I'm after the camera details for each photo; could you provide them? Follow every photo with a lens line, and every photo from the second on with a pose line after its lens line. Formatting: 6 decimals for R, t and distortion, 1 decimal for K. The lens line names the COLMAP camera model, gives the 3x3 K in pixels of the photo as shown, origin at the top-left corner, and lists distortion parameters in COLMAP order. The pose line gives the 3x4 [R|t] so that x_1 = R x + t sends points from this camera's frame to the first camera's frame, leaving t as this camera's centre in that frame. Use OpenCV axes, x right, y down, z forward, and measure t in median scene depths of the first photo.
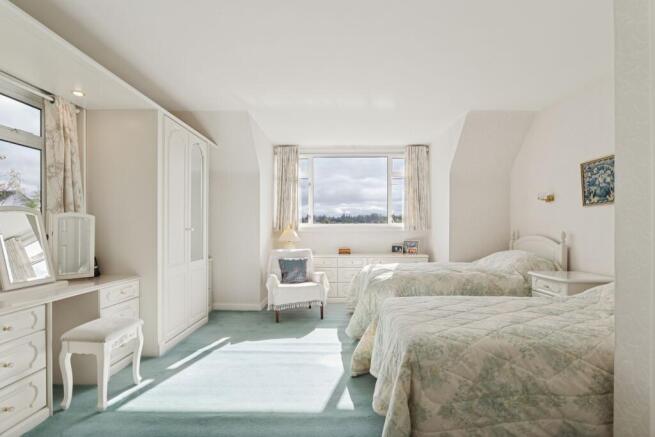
lens RADIAL K [[320.1, 0, 335.8], [0, 320.1, 228.5], [0, 0, 1]] dist [-0.020475, 0.003178]
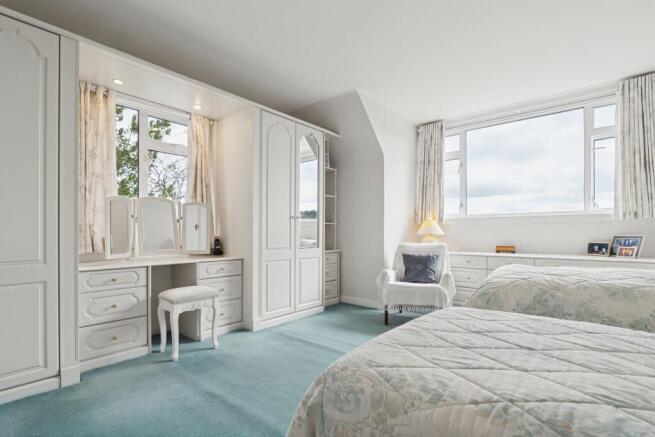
lens RADIAL K [[320.1, 0, 334.2], [0, 320.1, 233.6], [0, 0, 1]] dist [-0.020475, 0.003178]
pose [[0.761784, 0.000875, -0.647830, 0.288260], [-0.002571, 0.999995, -0.001674, 0.054240], [0.647826, 0.002941, 0.761783, 0.267617]]
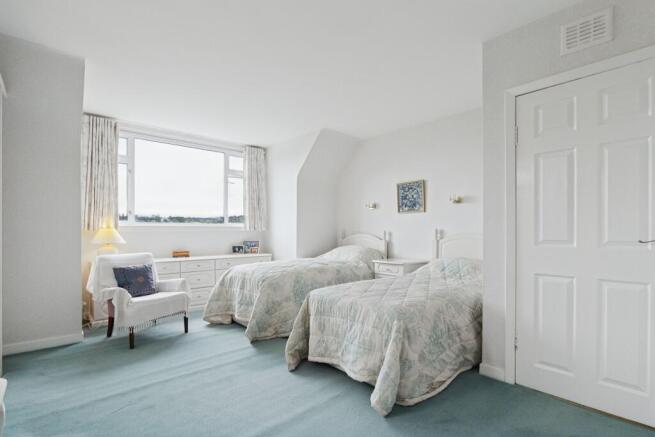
lens RADIAL K [[320.1, 0, 344.6], [0, 320.1, 236.8], [0, 0, 1]] dist [-0.020475, 0.003178]
pose [[0.717142, -0.011404, 0.696834, -0.370262], [-0.001446, 0.999840, 0.017852, 0.011453], [-0.696926, -0.013810, 0.717010, 0.104379]]
